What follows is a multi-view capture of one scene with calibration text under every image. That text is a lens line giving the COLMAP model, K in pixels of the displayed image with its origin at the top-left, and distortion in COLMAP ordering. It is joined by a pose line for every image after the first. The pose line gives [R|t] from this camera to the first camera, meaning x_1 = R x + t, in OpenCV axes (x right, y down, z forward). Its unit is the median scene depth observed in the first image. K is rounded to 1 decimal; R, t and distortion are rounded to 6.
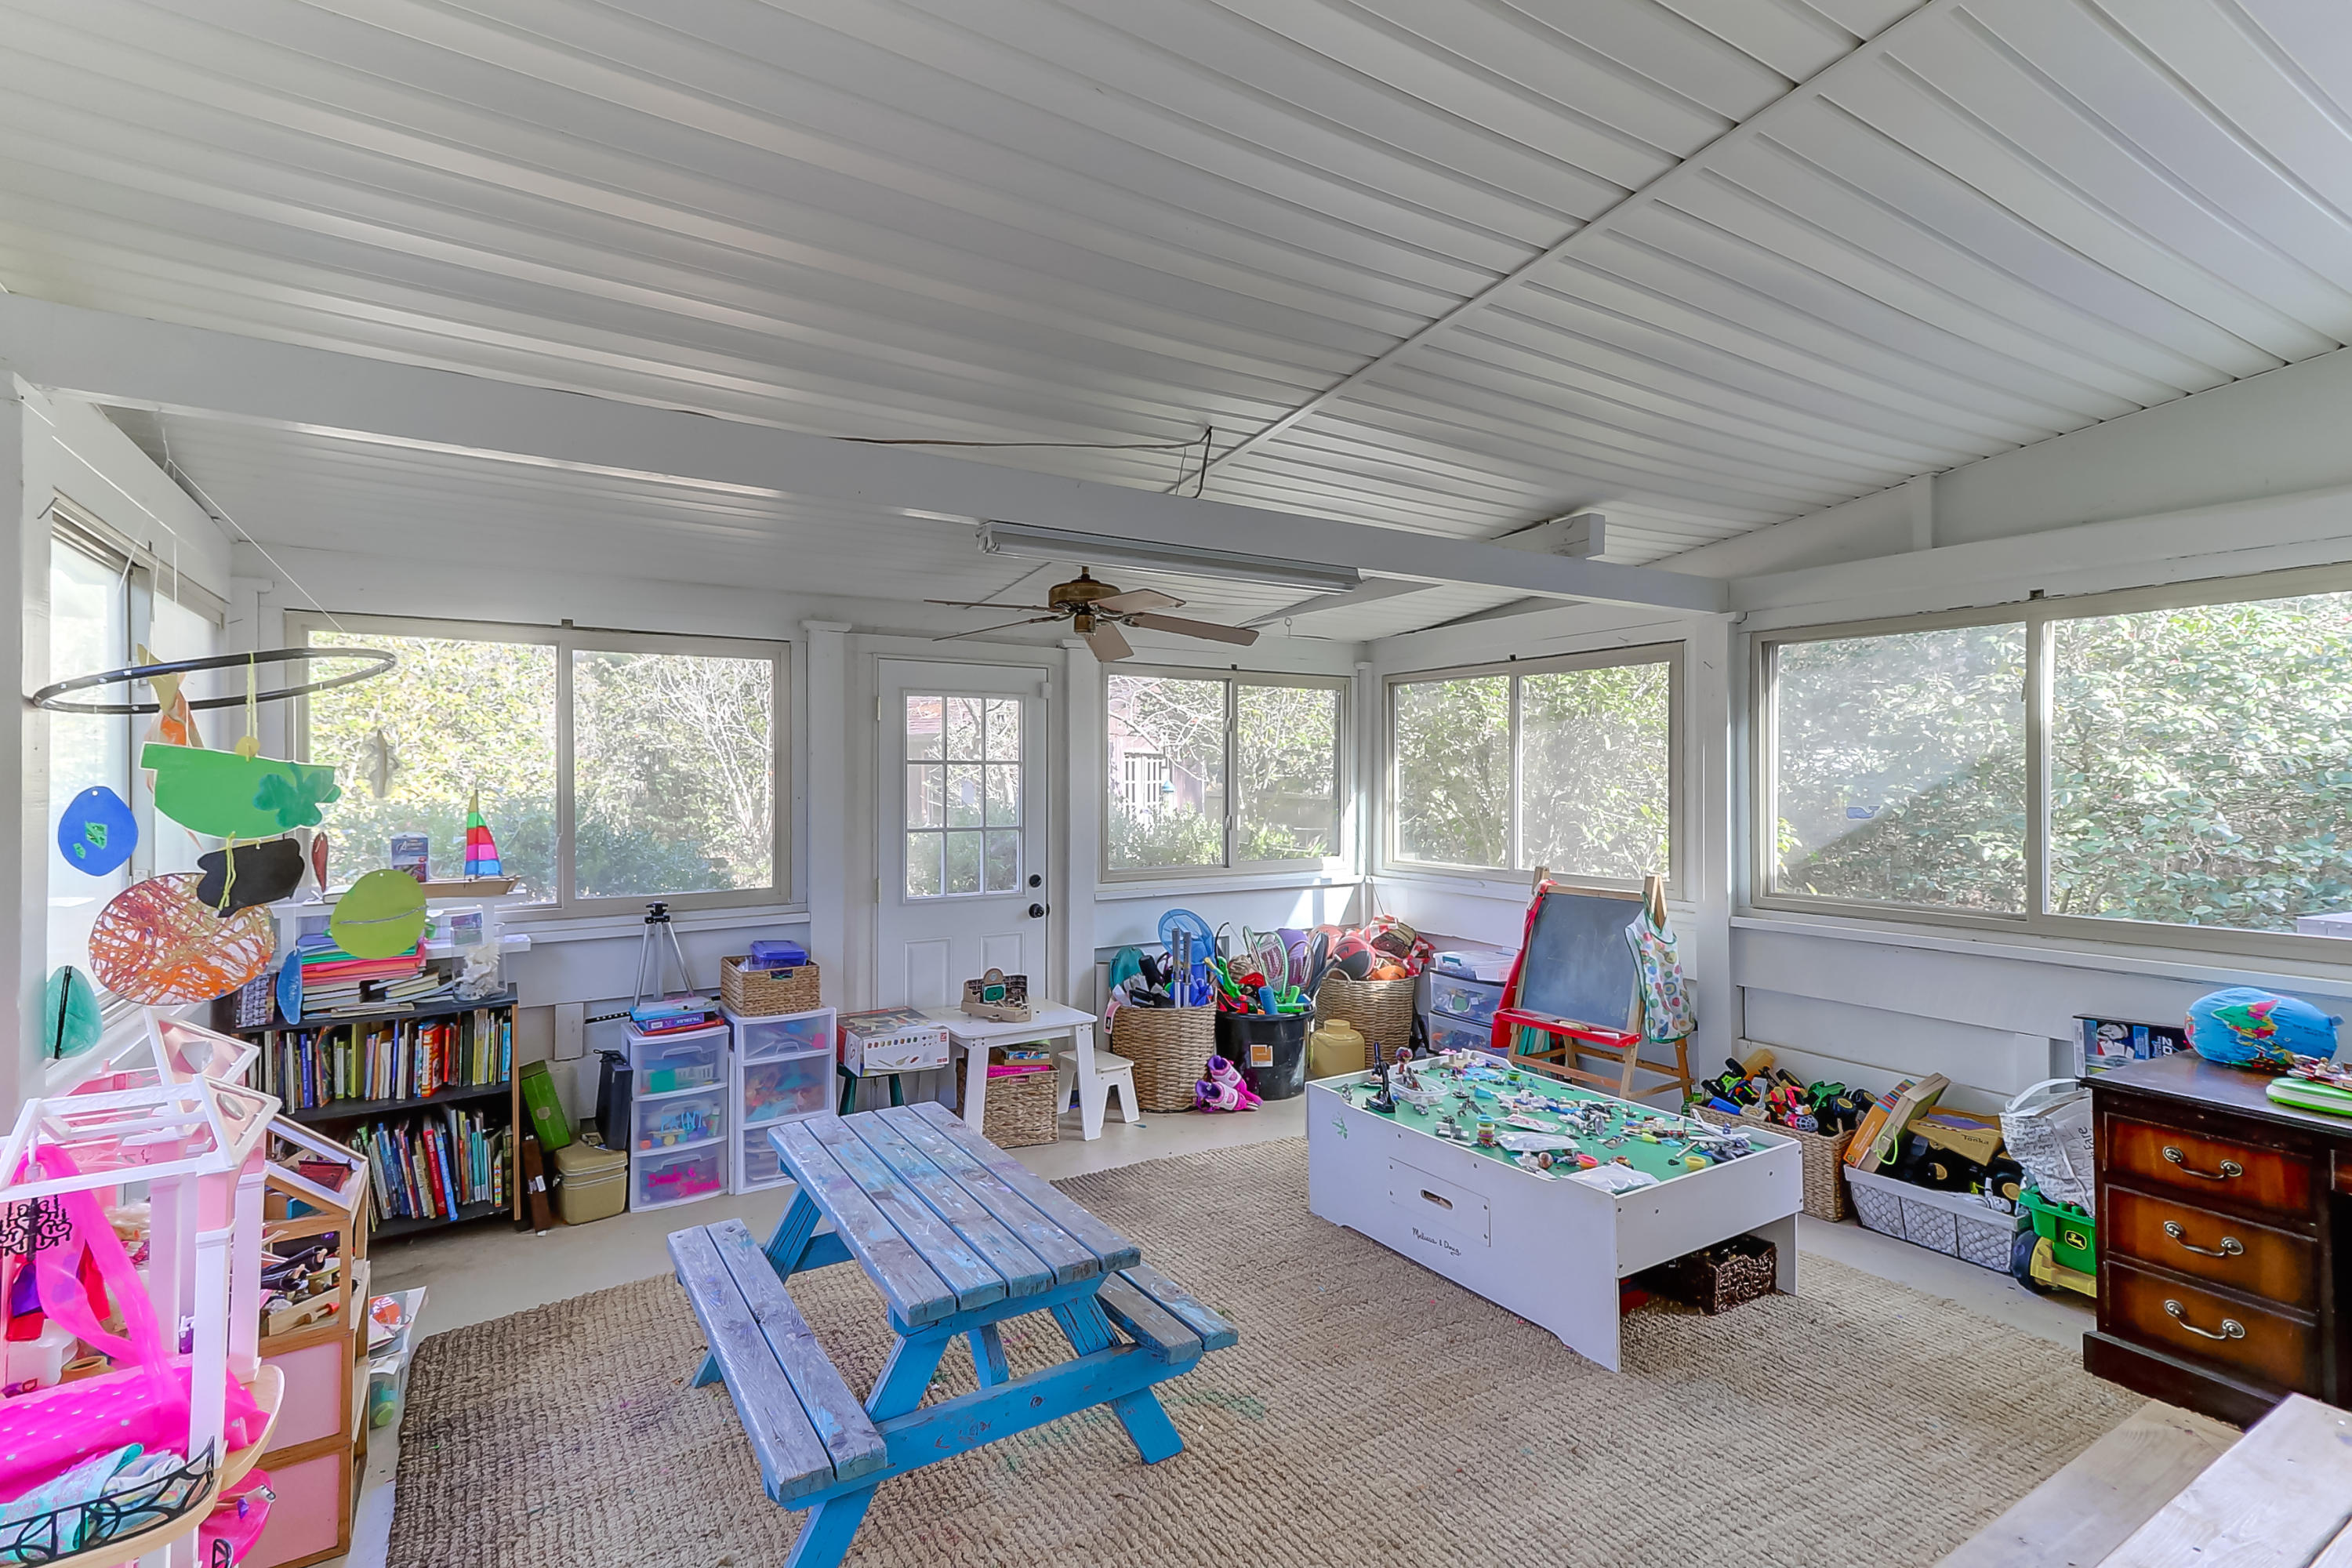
lens RADIAL K [[1096.2, 0, 1175.4], [0, 1096.2, 775.8], [0, 0, 1]] dist [0.028520, -0.000802]
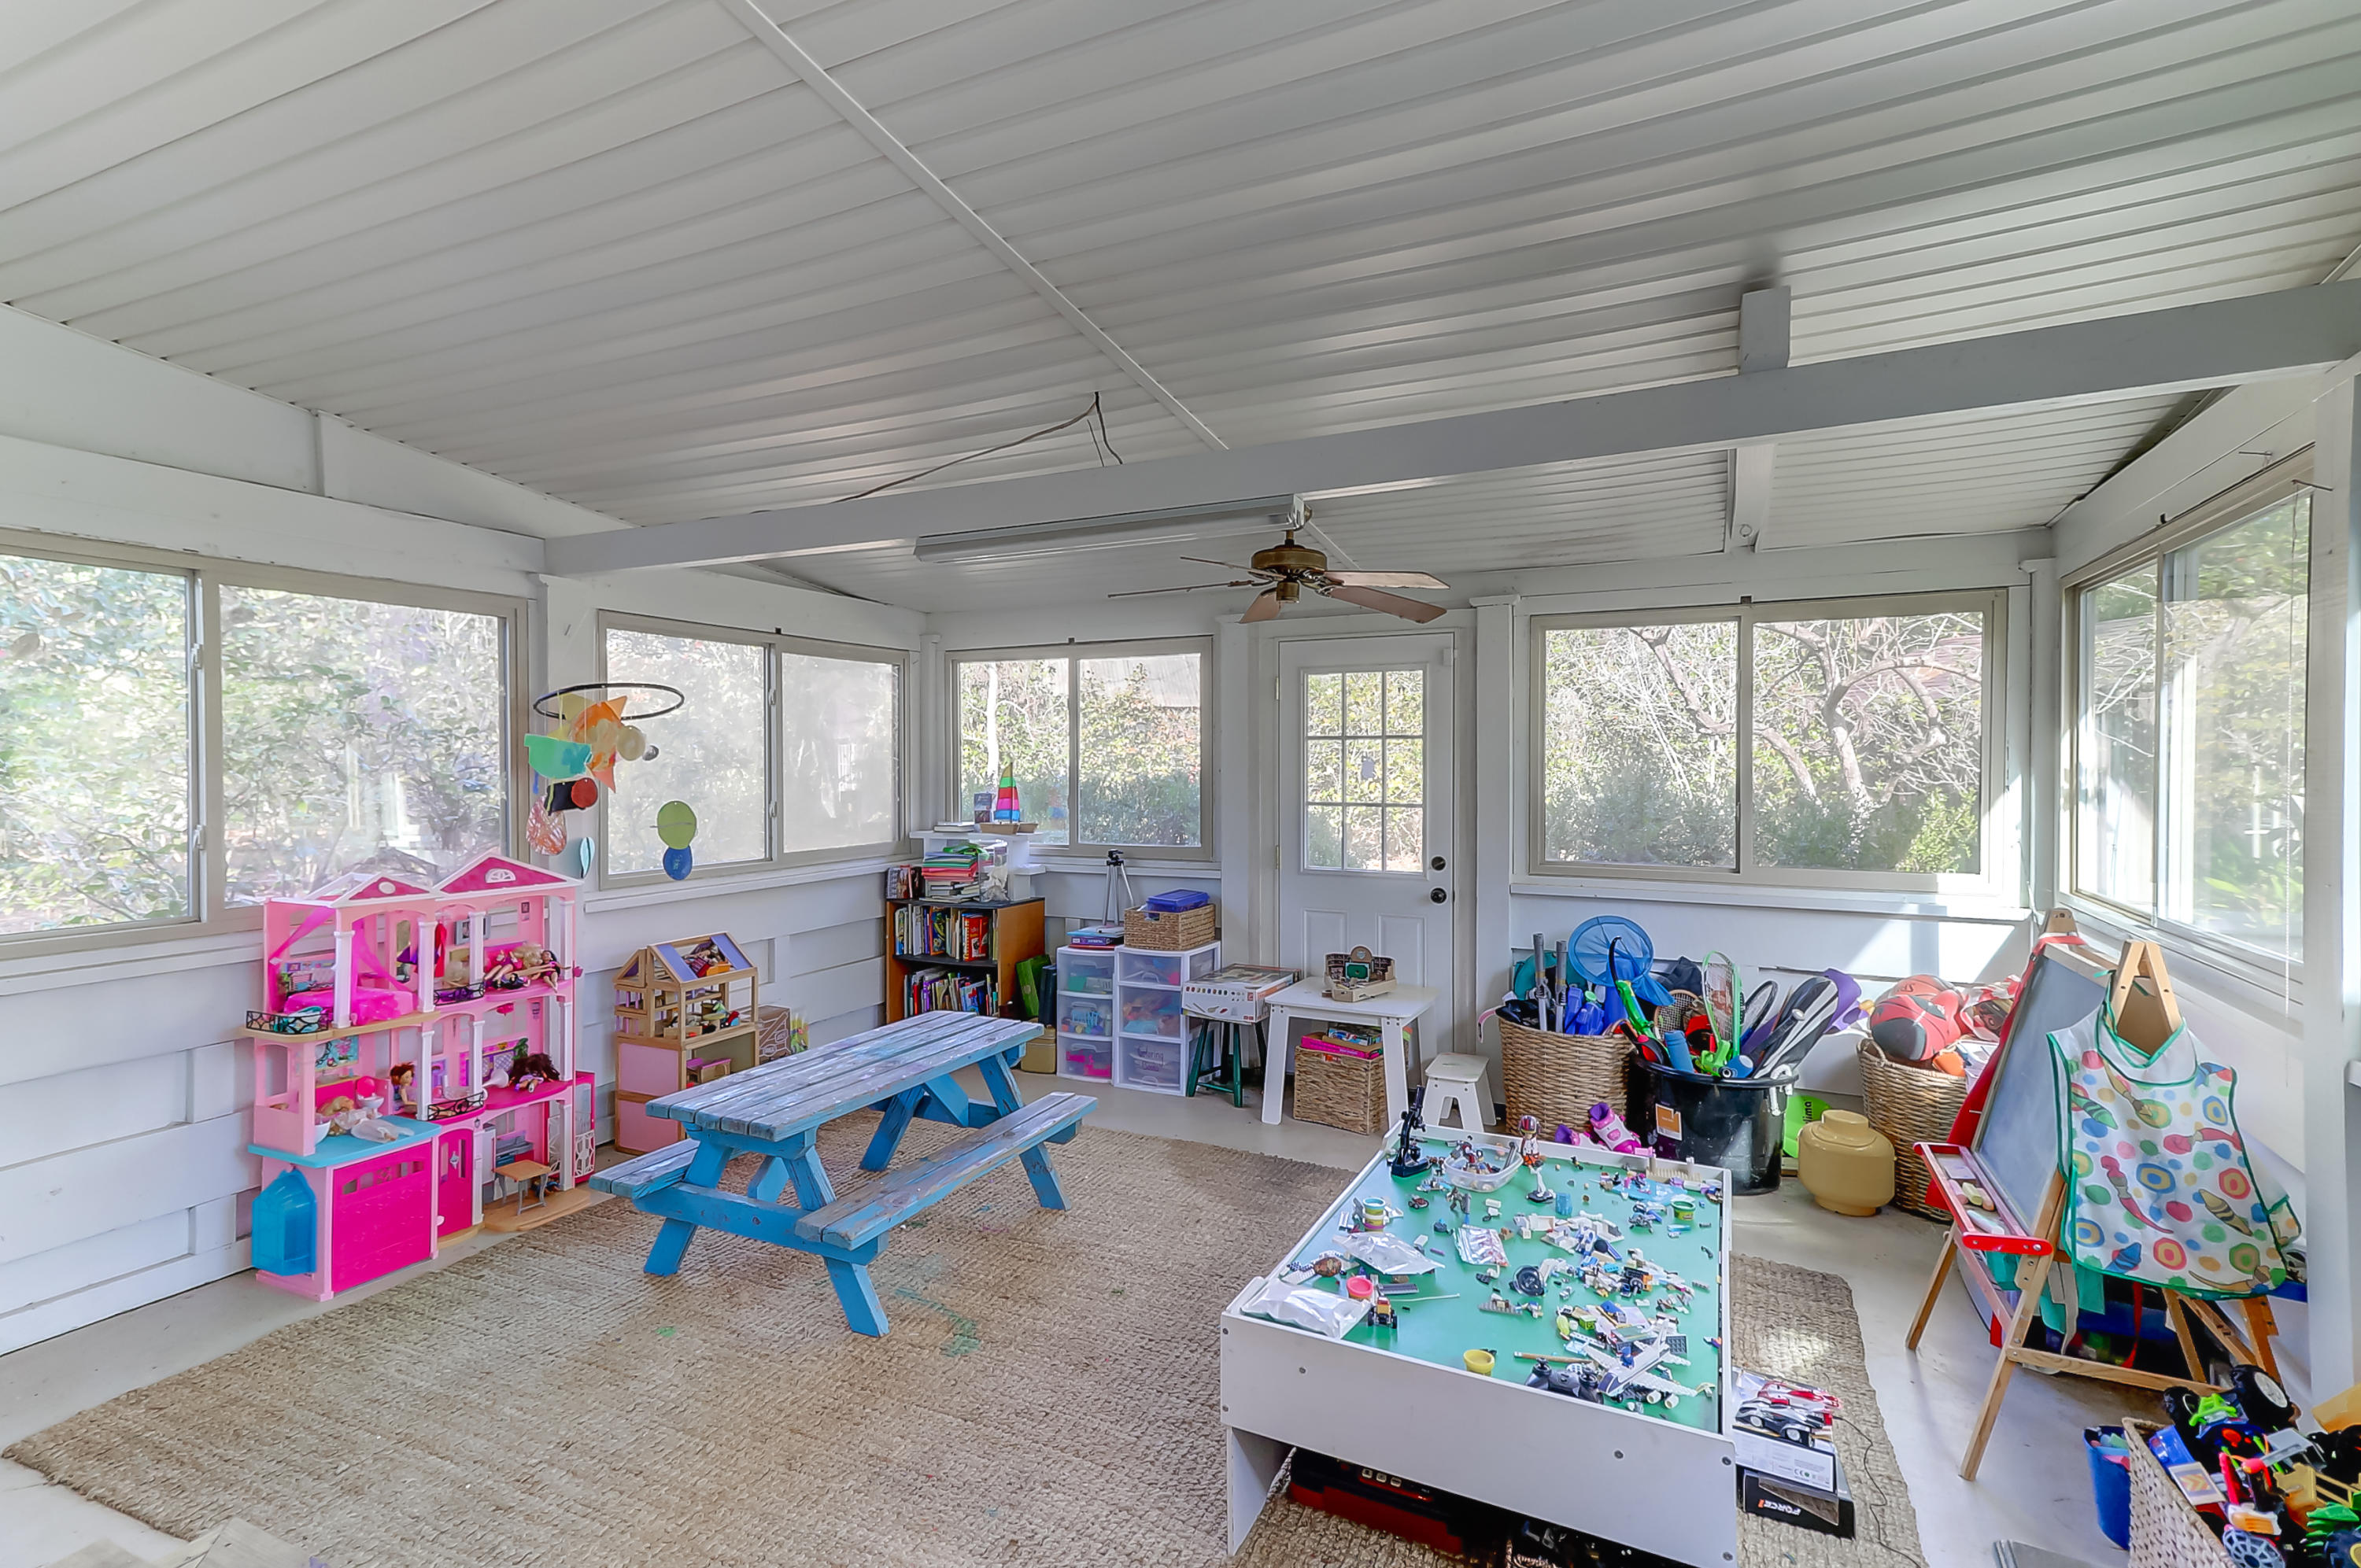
lens RADIAL K [[1100.2, 0, 1180.3], [0, 1100.2, 777.8], [0, 0, 1]] dist [0.028520, -0.000802]
pose [[0.526320, 0.014268, -0.850167, 0.639967], [0.000055, 0.999859, 0.016814, 0.008654], [0.850286, -0.008896, 0.526245, 0.377690]]
